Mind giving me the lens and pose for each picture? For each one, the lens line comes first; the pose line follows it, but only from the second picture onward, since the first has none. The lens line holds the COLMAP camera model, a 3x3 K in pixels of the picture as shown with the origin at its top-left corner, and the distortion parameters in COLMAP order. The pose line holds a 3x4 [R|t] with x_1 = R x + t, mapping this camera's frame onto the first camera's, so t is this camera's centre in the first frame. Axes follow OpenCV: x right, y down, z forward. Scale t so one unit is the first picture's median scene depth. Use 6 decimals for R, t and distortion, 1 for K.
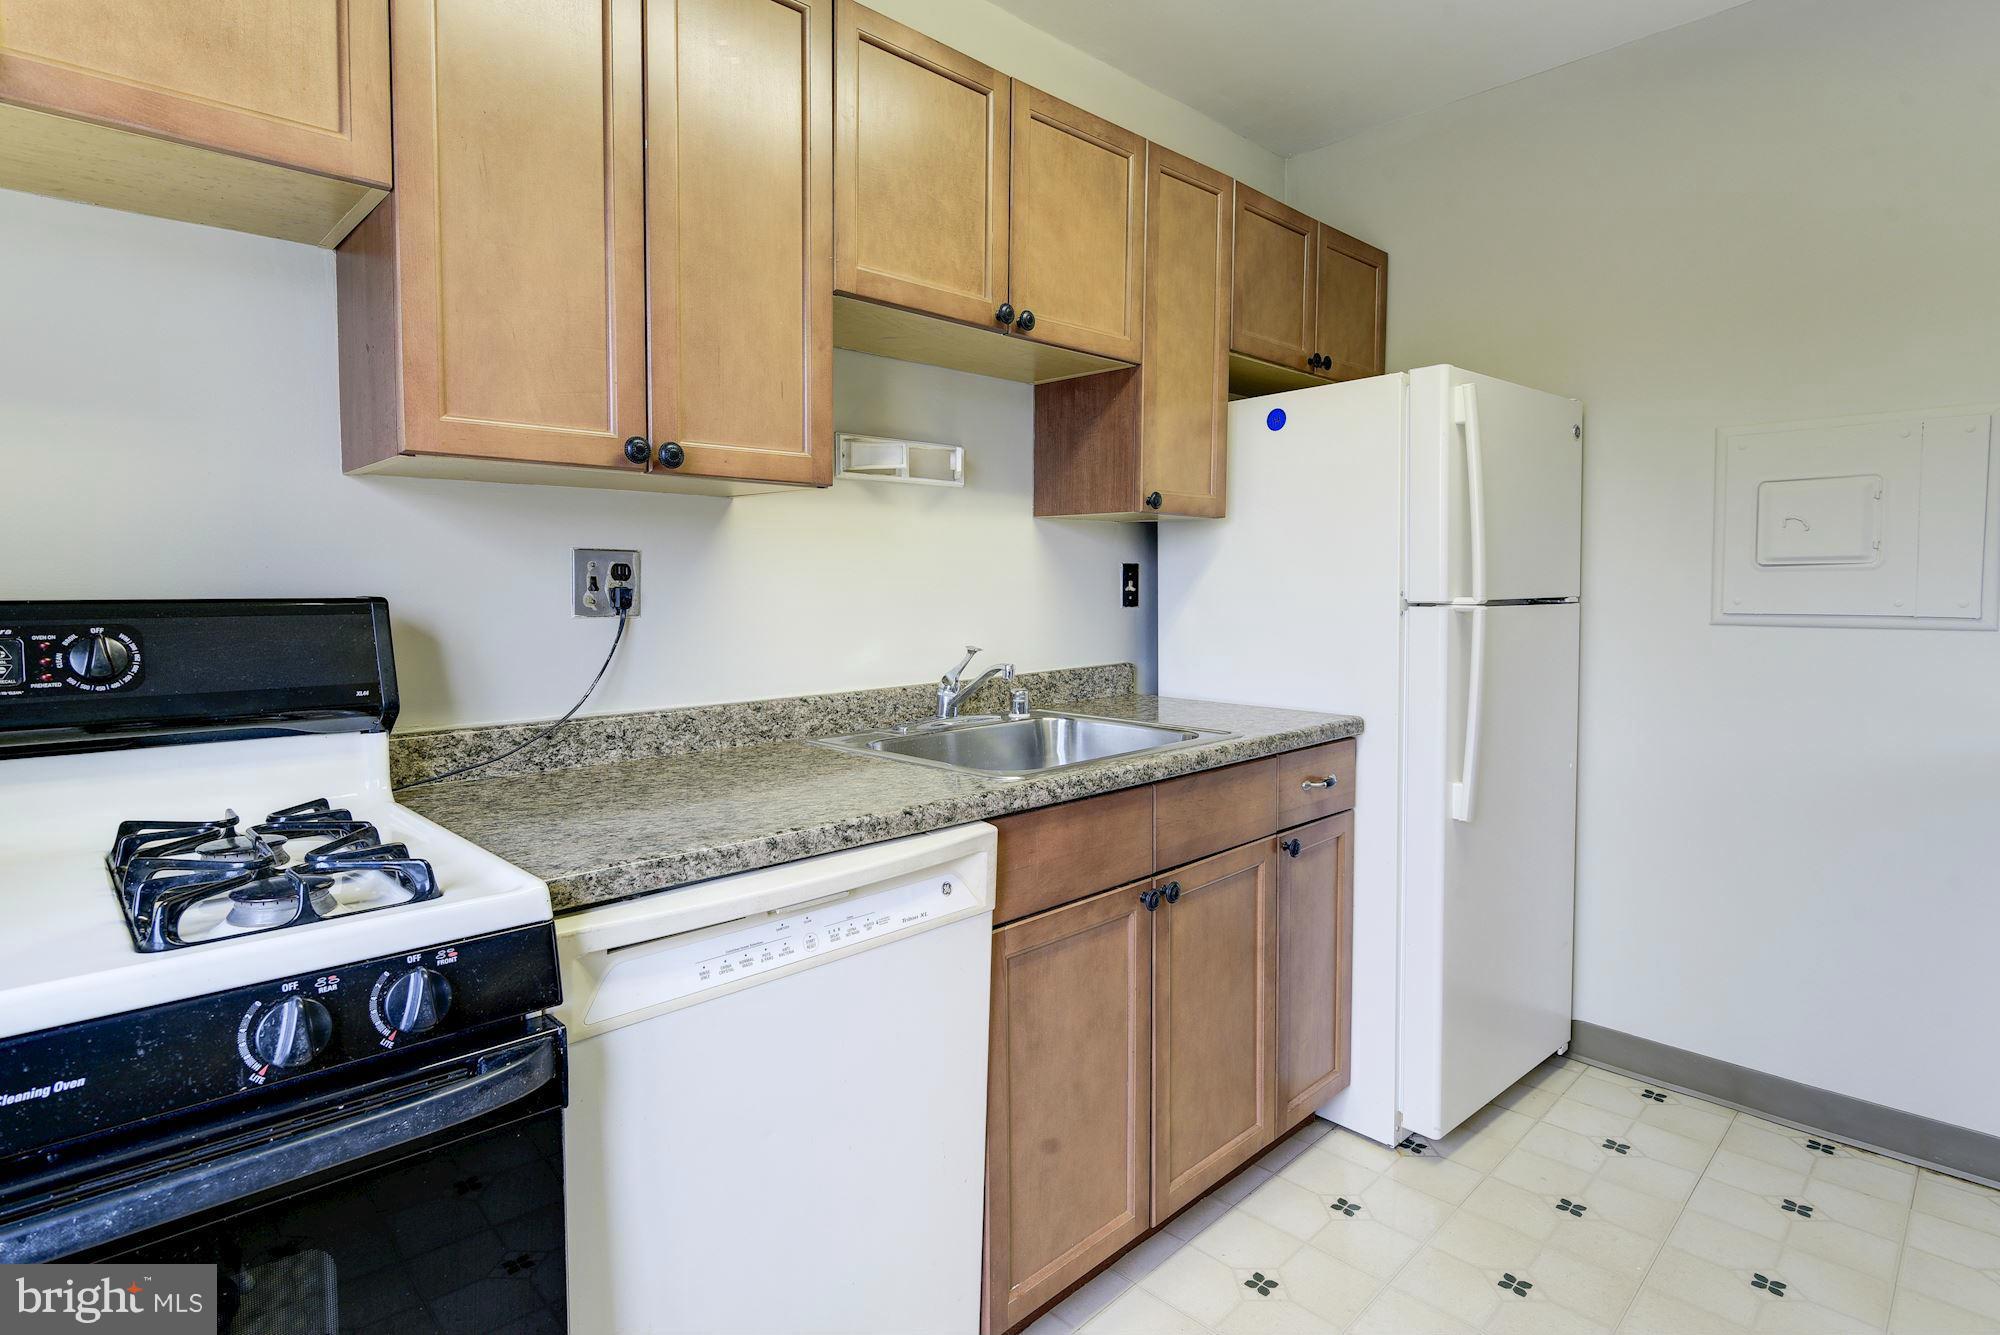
lens RADIAL K [[1041.2, 0, 977.8], [0, 1041.2, 630.6], [0, 0, 1]] dist [0.001789, 0.000155]
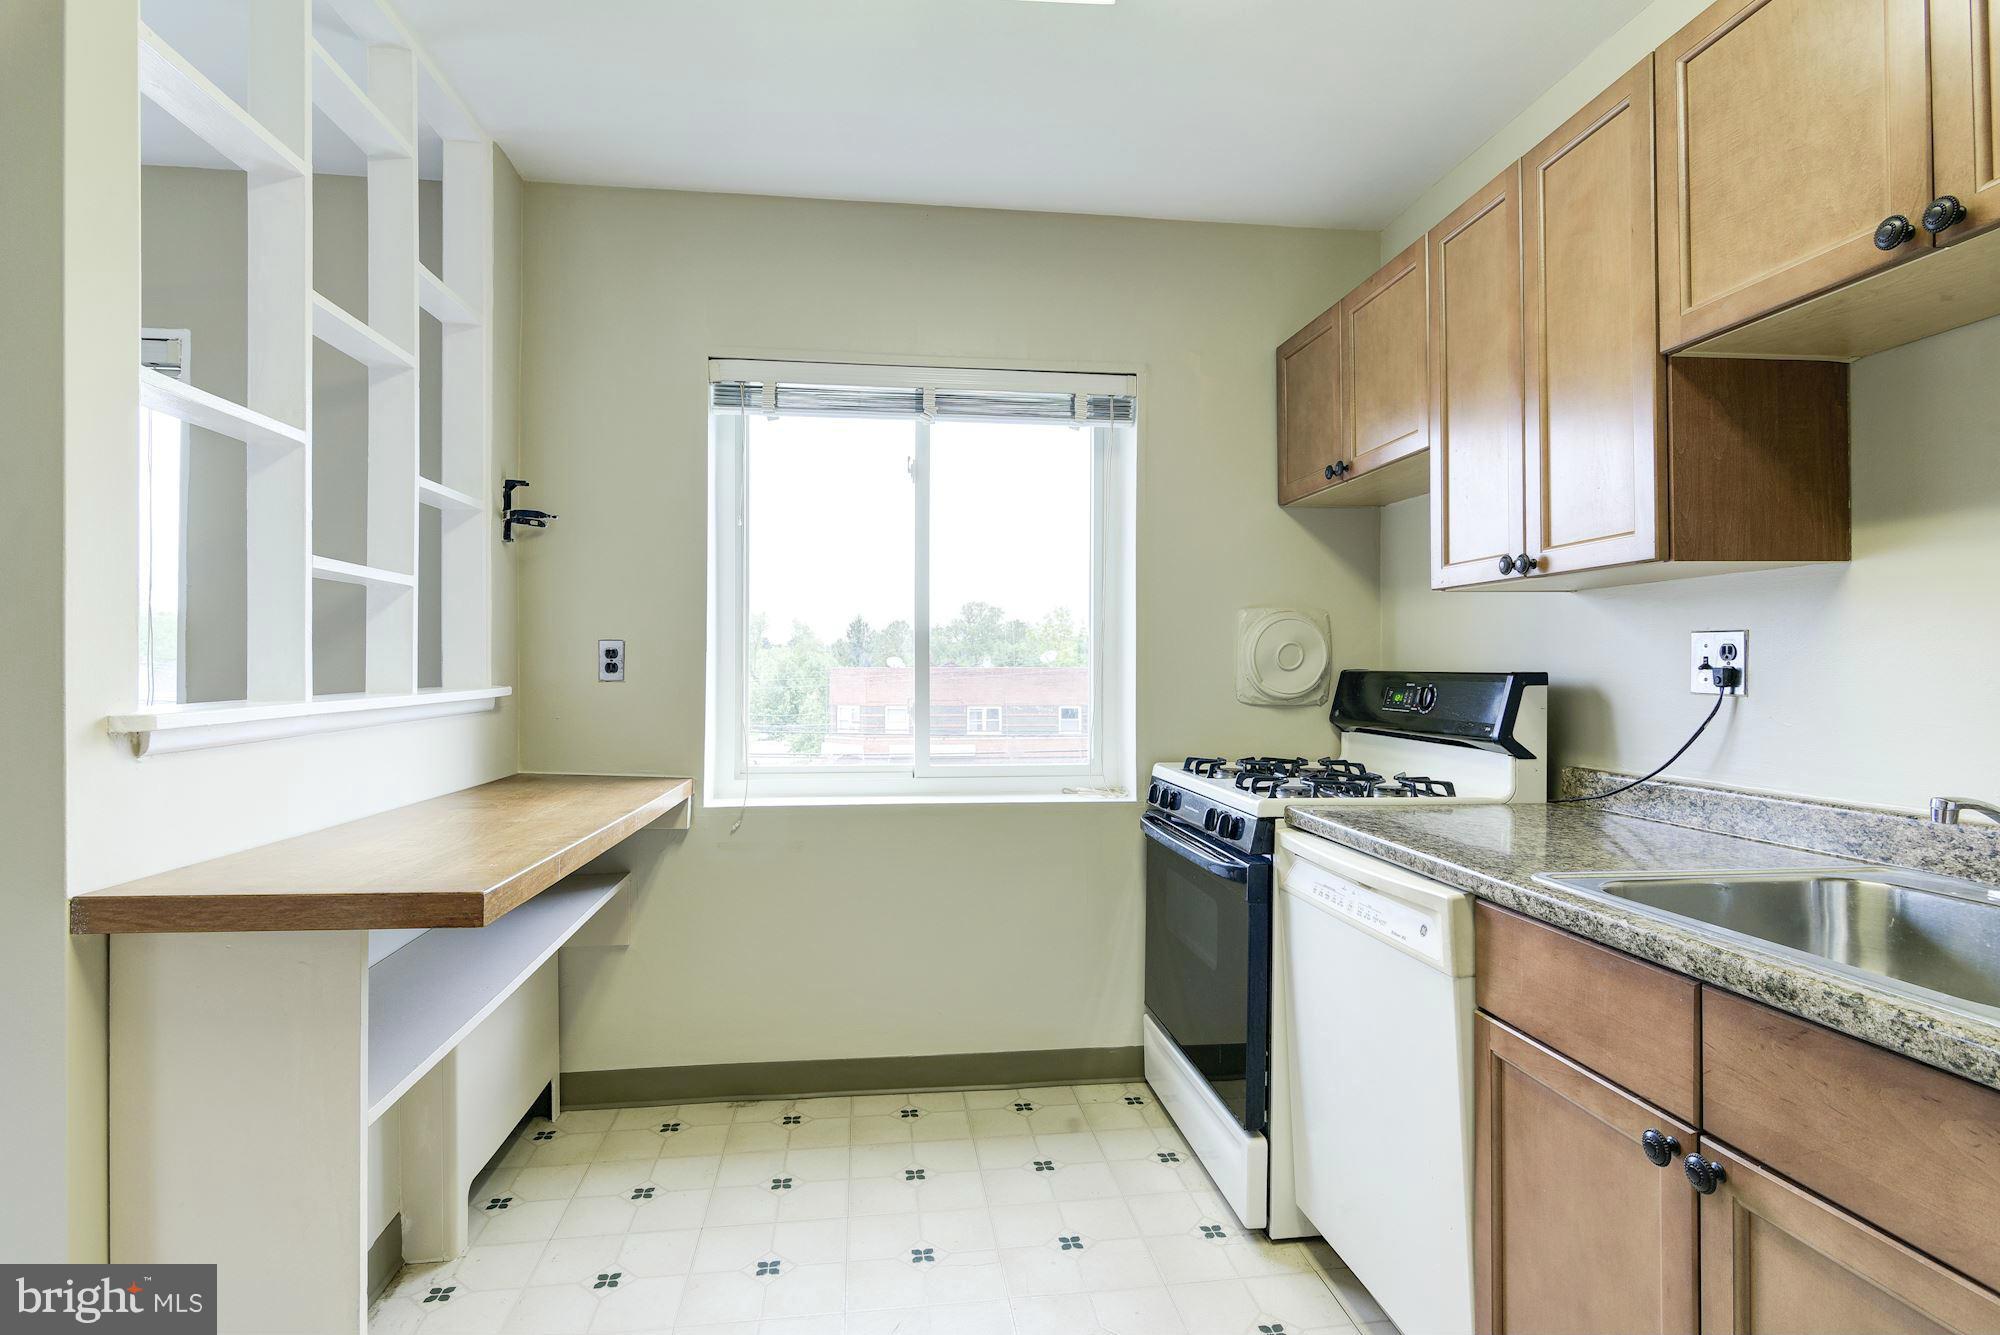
lens RADIAL K [[959.2, 0, 1000.0], [0, 959.2, 667.5], [0, 0, 1]] dist [-0.005081, -0.000939]
pose [[-0.589196, 0.000397, -0.807990, 0.853264], [-0.037337, 0.998918, 0.027717, -0.039626], [0.807127, 0.046499, -0.588544, 0.964313]]
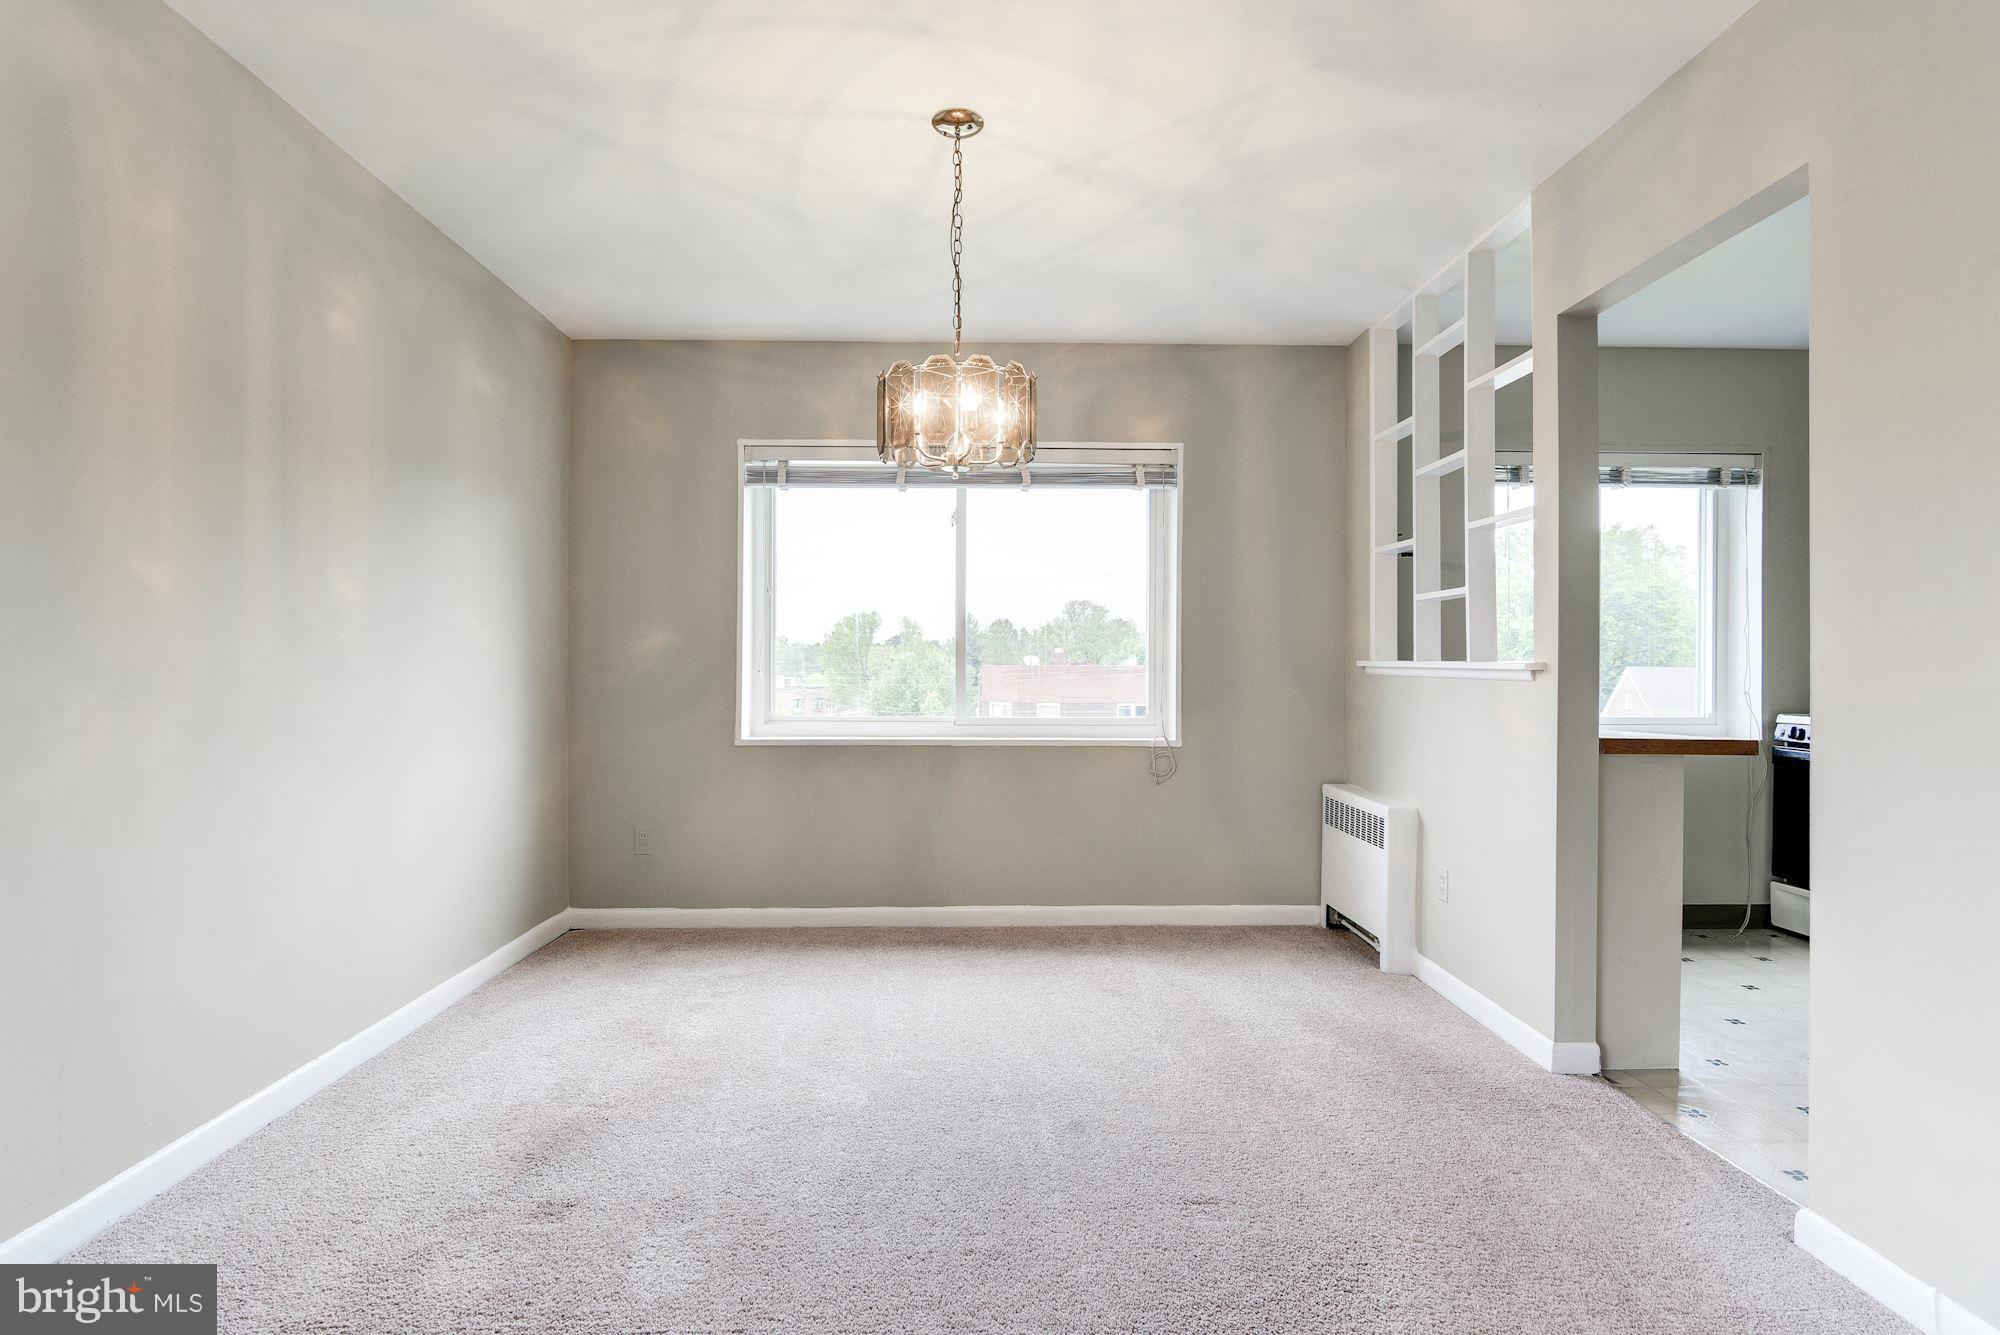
lens RADIAL K [[974.9, 0, 1000.0], [0, 974.9, 667.5], [0, 0, 1]] dist [-0.000625, 0.000370]
pose [[-0.665349, -0.000569, -0.746532, 2.467263], [-0.036414, 0.998834, 0.031693, 0.028998], [0.745644, 0.048271, -0.664594, 0.417529]]
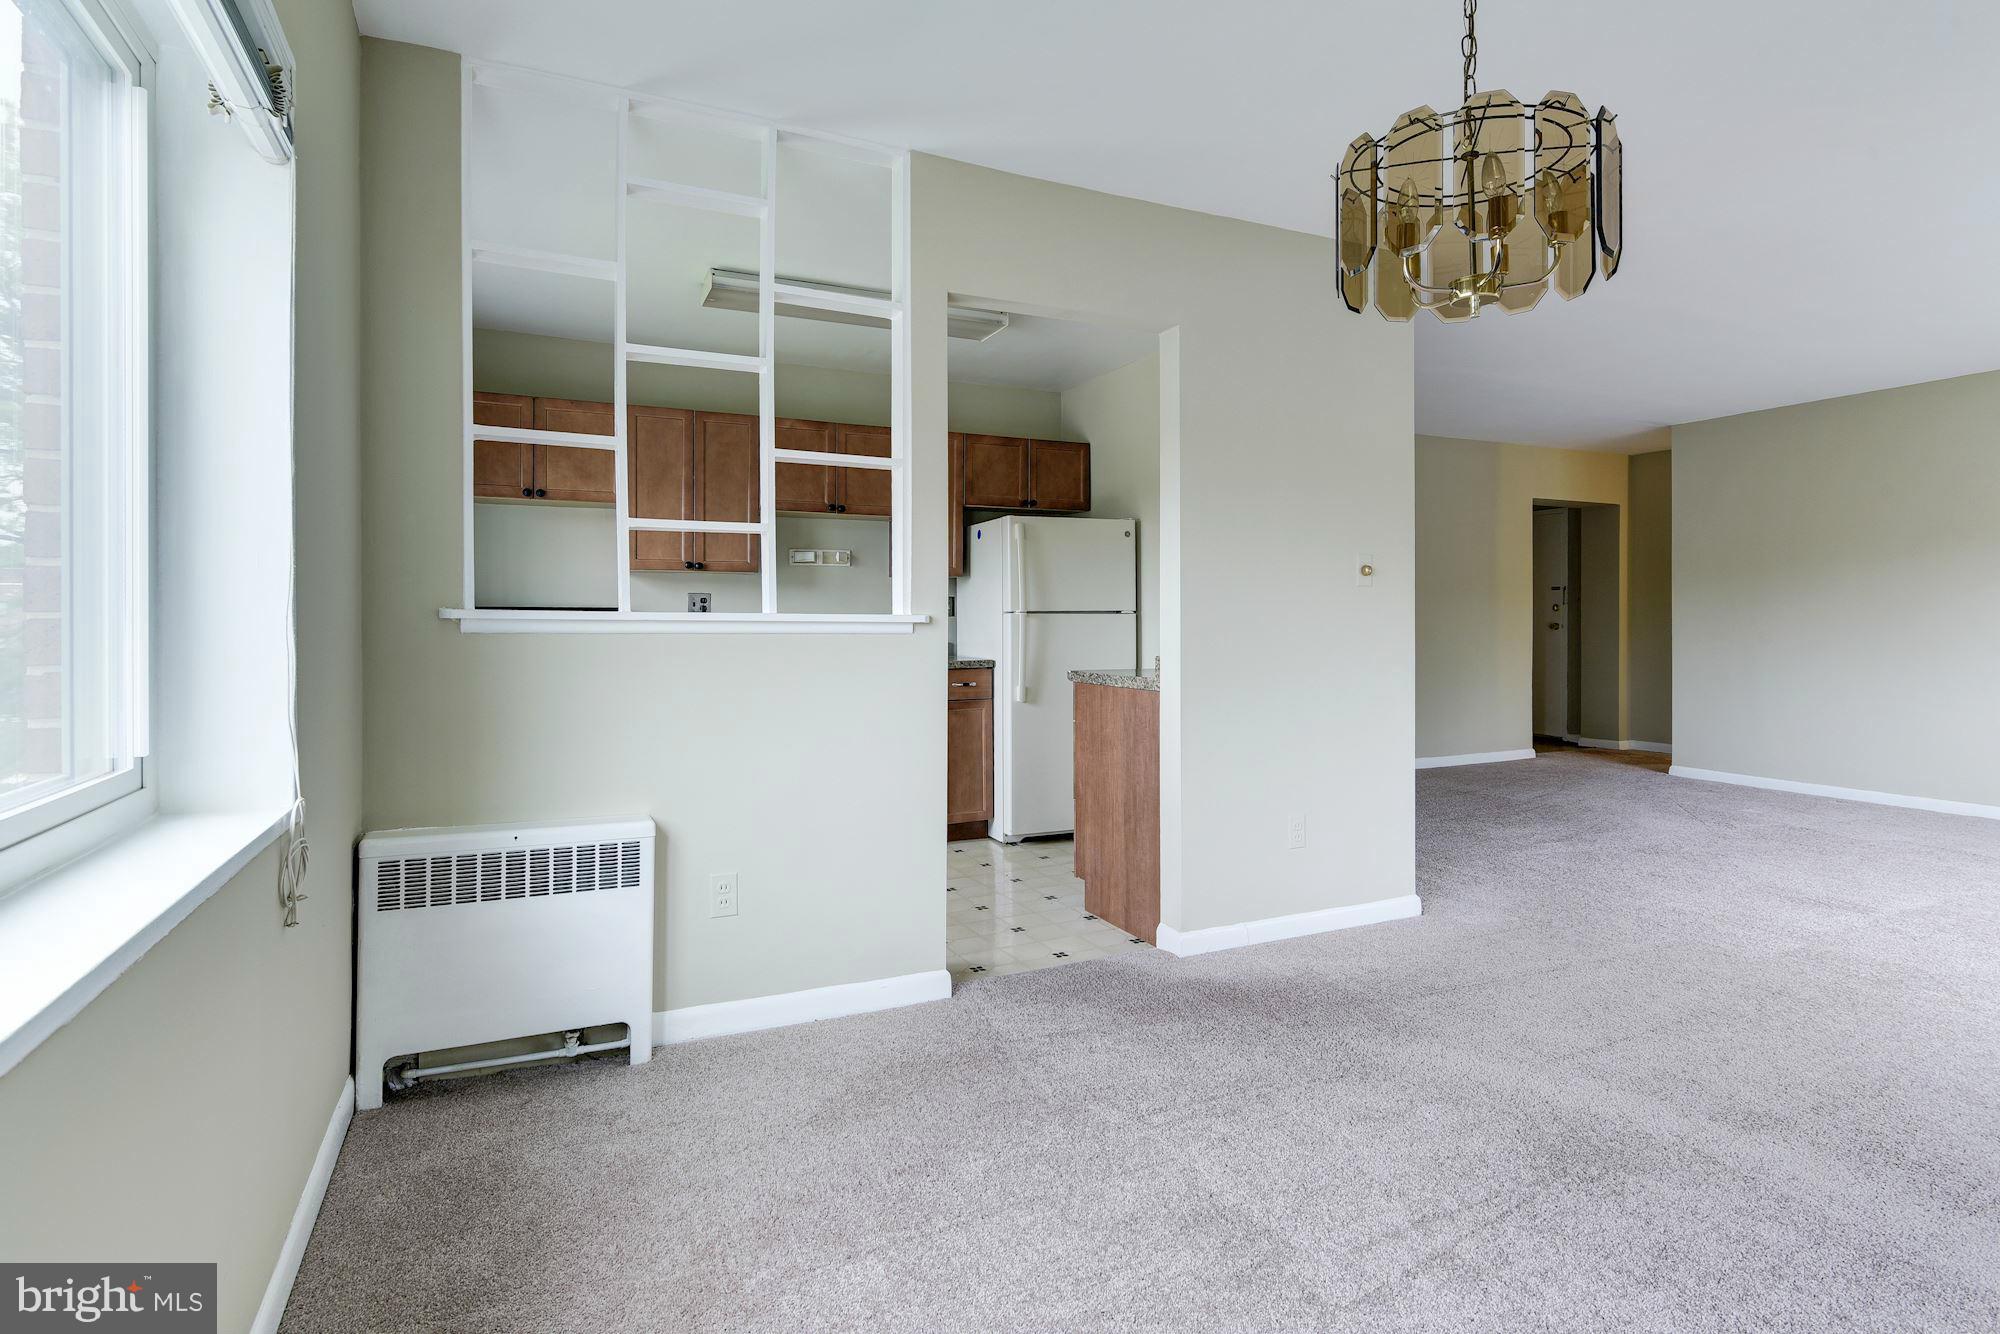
lens RADIAL K [[1041.2, 0, 977.8], [0, 1041.2, 630.1], [0, 0, 1]] dist [0.001789, 0.000155]
pose [[0.944286, 0.003906, -0.329103, 1.374070], [-0.016308, 0.999257, -0.034931, 0.119116], [0.328722, 0.038352, 0.943648, -1.548129]]
